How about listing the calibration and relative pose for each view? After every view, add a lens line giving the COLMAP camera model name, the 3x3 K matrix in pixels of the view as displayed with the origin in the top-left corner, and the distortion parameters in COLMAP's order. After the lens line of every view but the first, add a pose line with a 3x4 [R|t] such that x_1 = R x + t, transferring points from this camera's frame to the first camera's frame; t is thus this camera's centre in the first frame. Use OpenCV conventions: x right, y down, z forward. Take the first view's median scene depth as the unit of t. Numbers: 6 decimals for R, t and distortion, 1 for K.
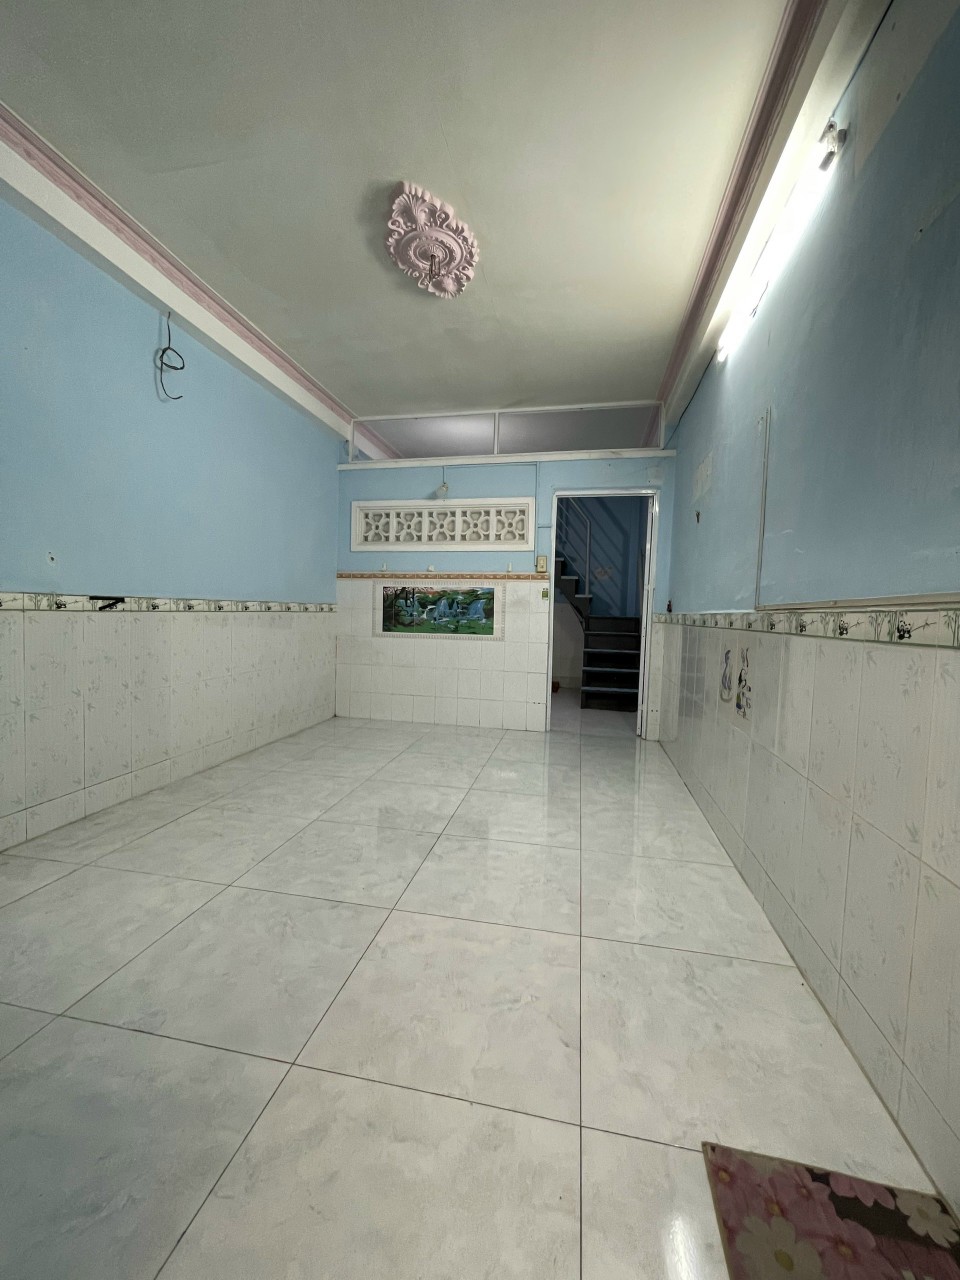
lens RADIAL K [[516.0, 0, 476.7], [0, 516.0, 641.1], [0, 0, 1]] dist [0.001892, 0.000244]
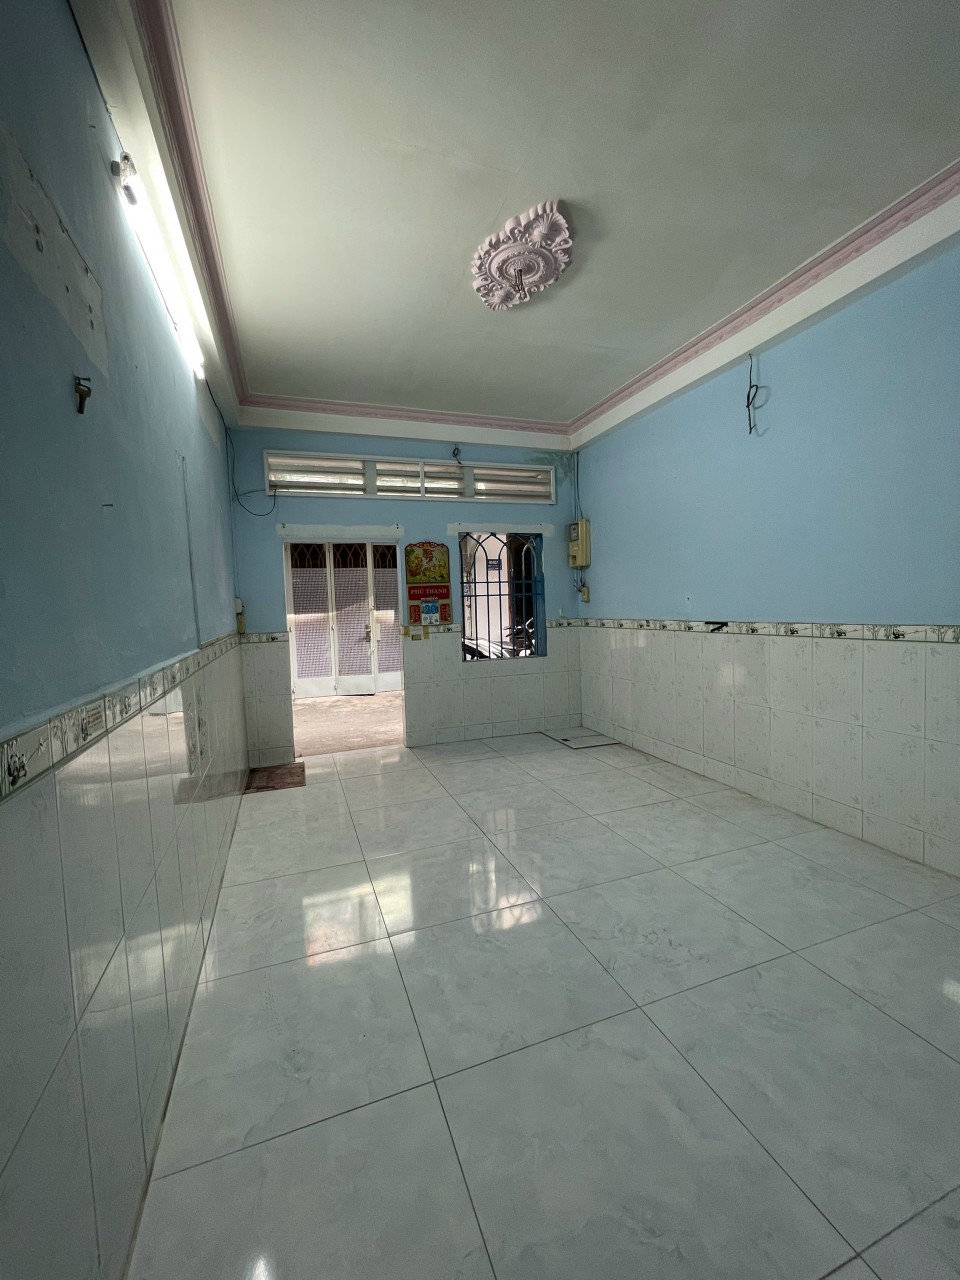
lens RADIAL K [[516.0, 0, 477.5], [0, 516.0, 641.0], [0, 0, 1]] dist [0.001892, 0.000244]
pose [[-0.850998, 0.037511, -0.523827, 0.510108], [-0.018882, 0.994616, 0.101898, -0.164191], [0.524829, 0.096606, -0.845708, 1.845001]]
